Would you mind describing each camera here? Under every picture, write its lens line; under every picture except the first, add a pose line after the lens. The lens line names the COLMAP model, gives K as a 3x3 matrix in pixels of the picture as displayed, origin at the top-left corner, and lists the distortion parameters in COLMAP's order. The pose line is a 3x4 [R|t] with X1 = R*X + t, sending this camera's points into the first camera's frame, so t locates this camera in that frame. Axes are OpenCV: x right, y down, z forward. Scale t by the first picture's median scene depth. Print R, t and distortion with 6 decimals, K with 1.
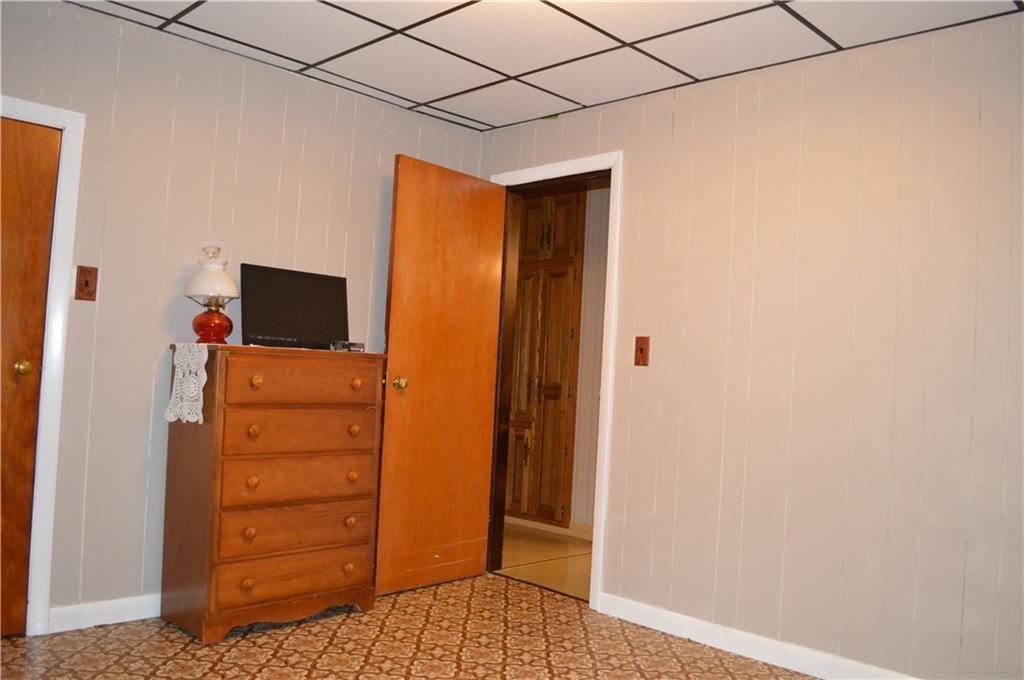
lens RADIAL K [[832.2, 0, 512.0], [0, 832.2, 340.0], [0, 0, 1]] dist [-0.005482, -0.094109]
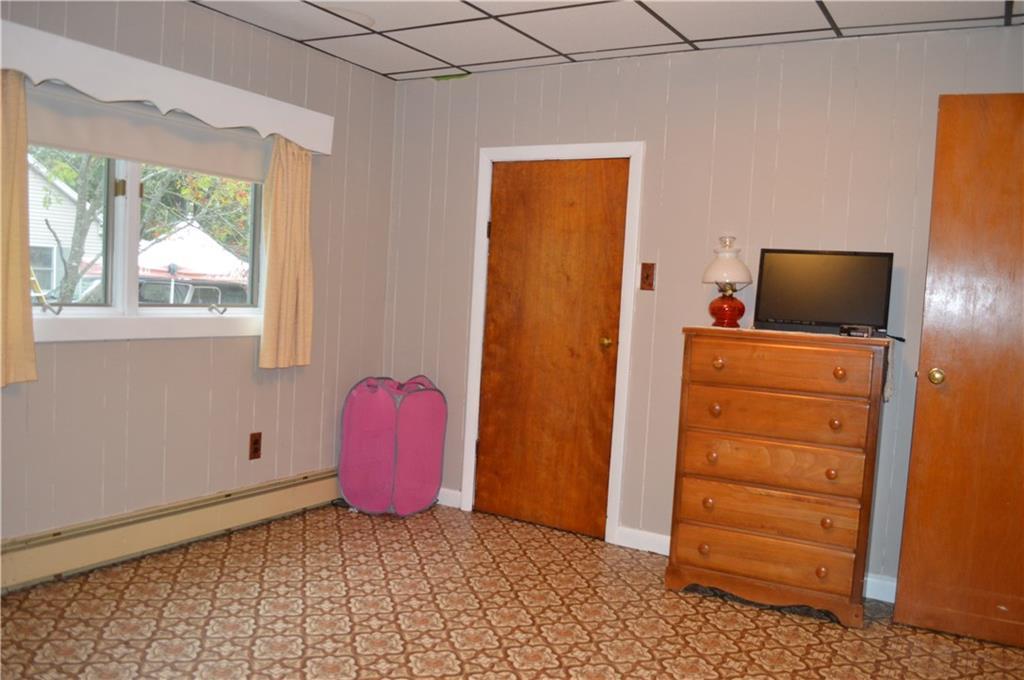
lens RADIAL K [[832.2, 0, 512.0], [0, 832.2, 340.0], [0, 0, 1]] dist [-0.005482, -0.094109]
pose [[0.248432, 0.027268, -0.968265, 0.630487], [-0.004899, 0.999626, 0.026894, -0.005330], [0.968637, -0.001938, 0.248473, 0.463742]]
